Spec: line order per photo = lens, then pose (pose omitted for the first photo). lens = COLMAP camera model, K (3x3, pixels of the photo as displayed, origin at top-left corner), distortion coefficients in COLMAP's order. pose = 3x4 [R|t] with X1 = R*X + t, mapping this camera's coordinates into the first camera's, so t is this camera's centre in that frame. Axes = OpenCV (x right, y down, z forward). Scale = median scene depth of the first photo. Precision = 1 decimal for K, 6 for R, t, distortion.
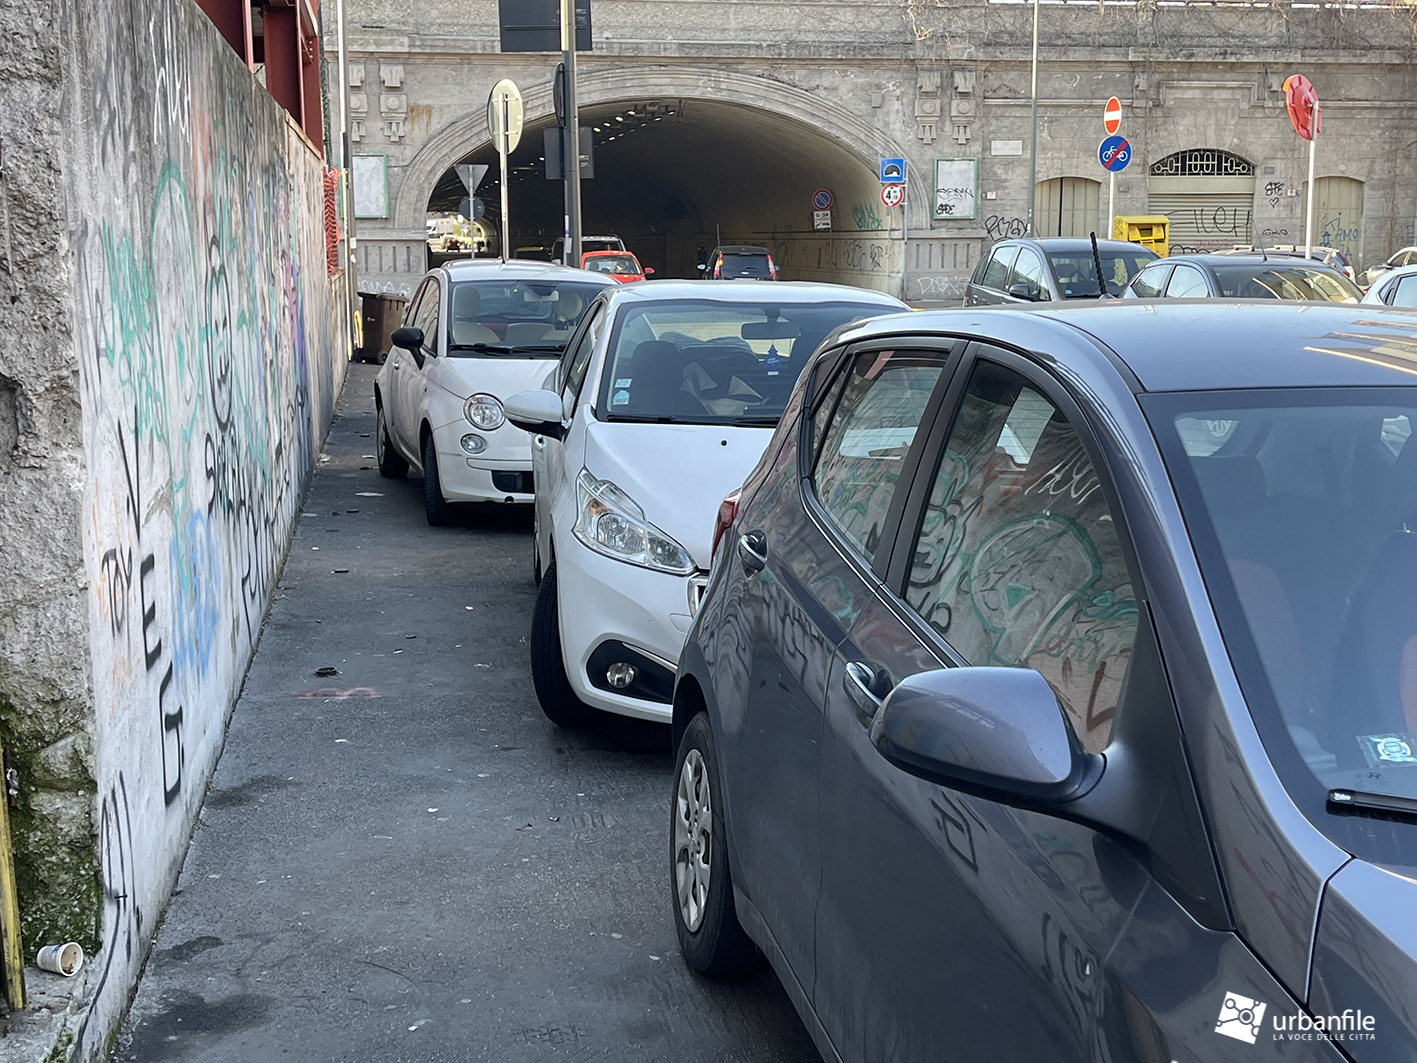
lens RADIAL K [[1817.4, 0, 707.9], [0, 1817.4, 531.9], [0, 0, 1]] dist [0.017378, 0.000000]
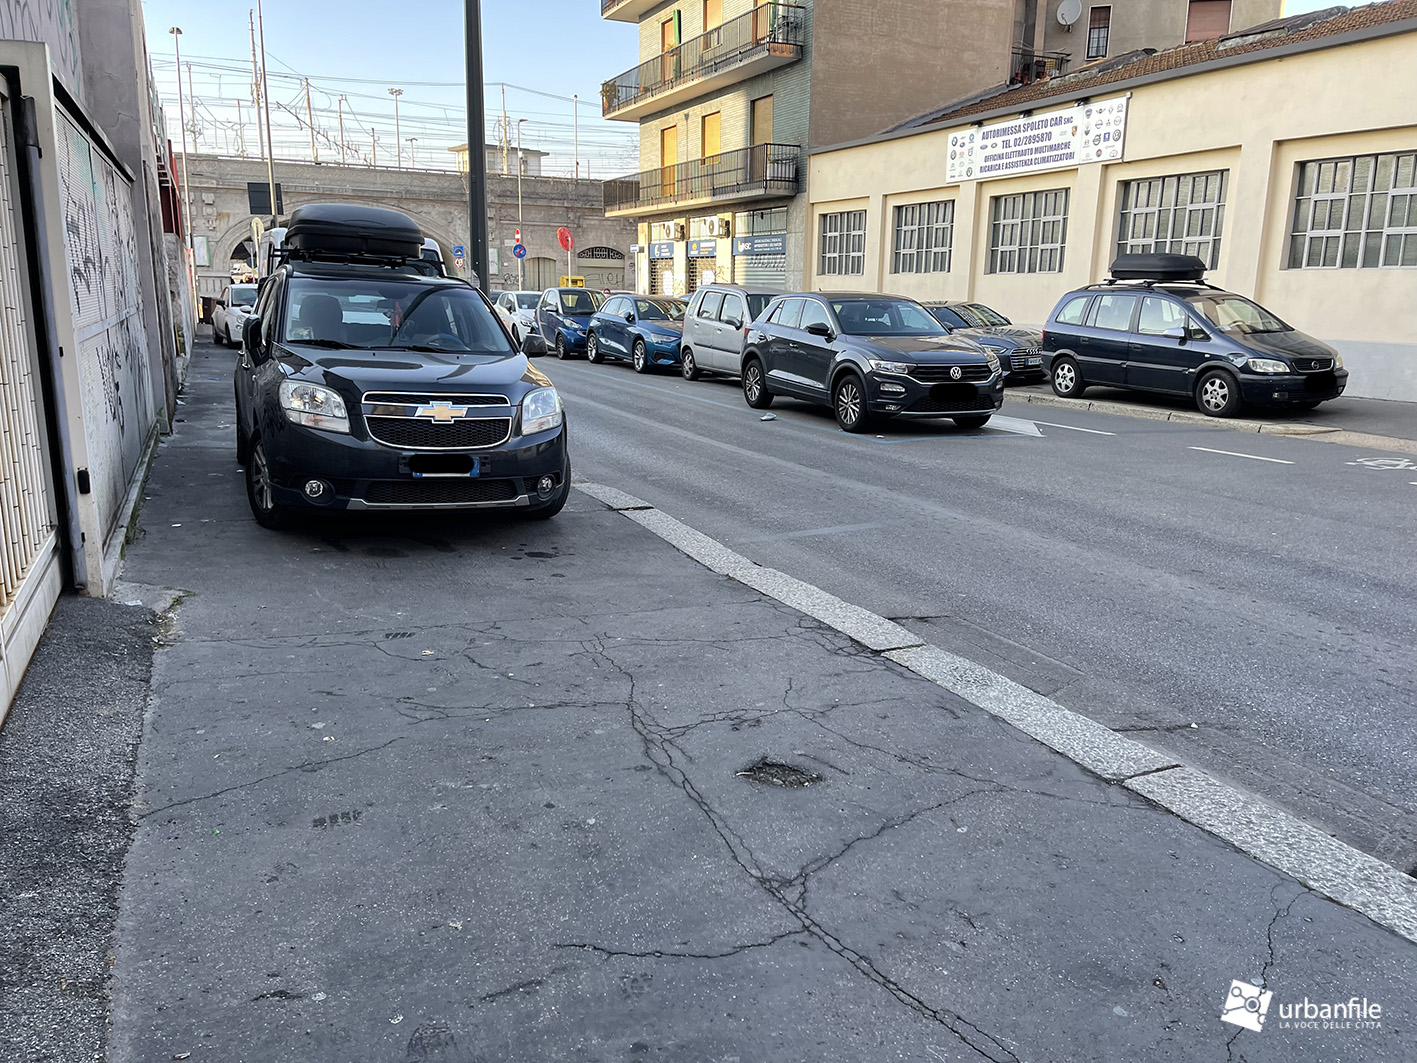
lens RADIAL K [[1103.5, 0, 738.0], [0, 1103.5, 518.1], [0, 0, 1]] dist [0.073122, -0.098743]
pose [[0.965247, -0.032341, 0.259331, 0.069430], [0.020097, 0.998561, 0.049728, 0.066221], [-0.260566, -0.042788, 0.964507, -0.416194]]
